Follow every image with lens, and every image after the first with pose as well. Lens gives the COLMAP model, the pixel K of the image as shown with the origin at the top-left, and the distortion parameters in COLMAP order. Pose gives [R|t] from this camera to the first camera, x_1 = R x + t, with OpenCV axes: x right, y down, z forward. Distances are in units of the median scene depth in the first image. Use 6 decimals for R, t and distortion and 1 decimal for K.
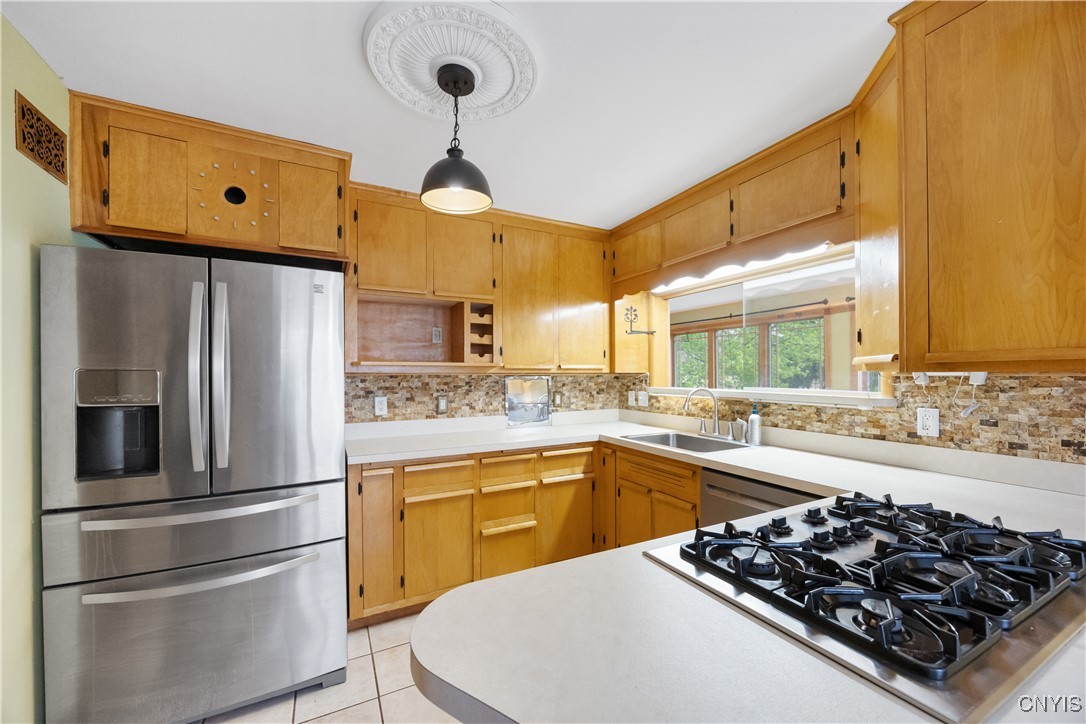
lens RADIAL K [[421.0, 0, 542.8], [0, 421.0, 372.1], [0, 0, 1]] dist [0.002548, 0.000468]
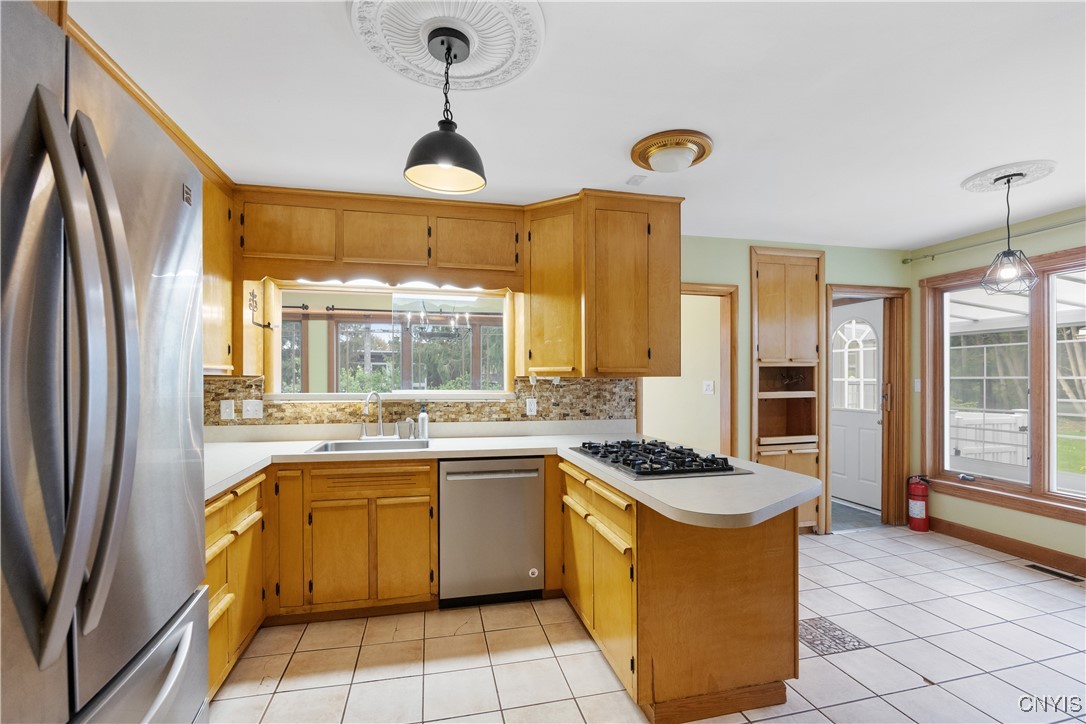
lens RADIAL K [[490.2, 0, 540.9], [0, 490.2, 372.9], [0, 0, 1]] dist [-0.000606, -0.000053]
pose [[0.247937, 0.013934, 0.968676, -0.767632], [-0.006778, 0.999897, -0.012648, 0.005755], [-0.968752, -0.003430, 0.248006, 0.371627]]
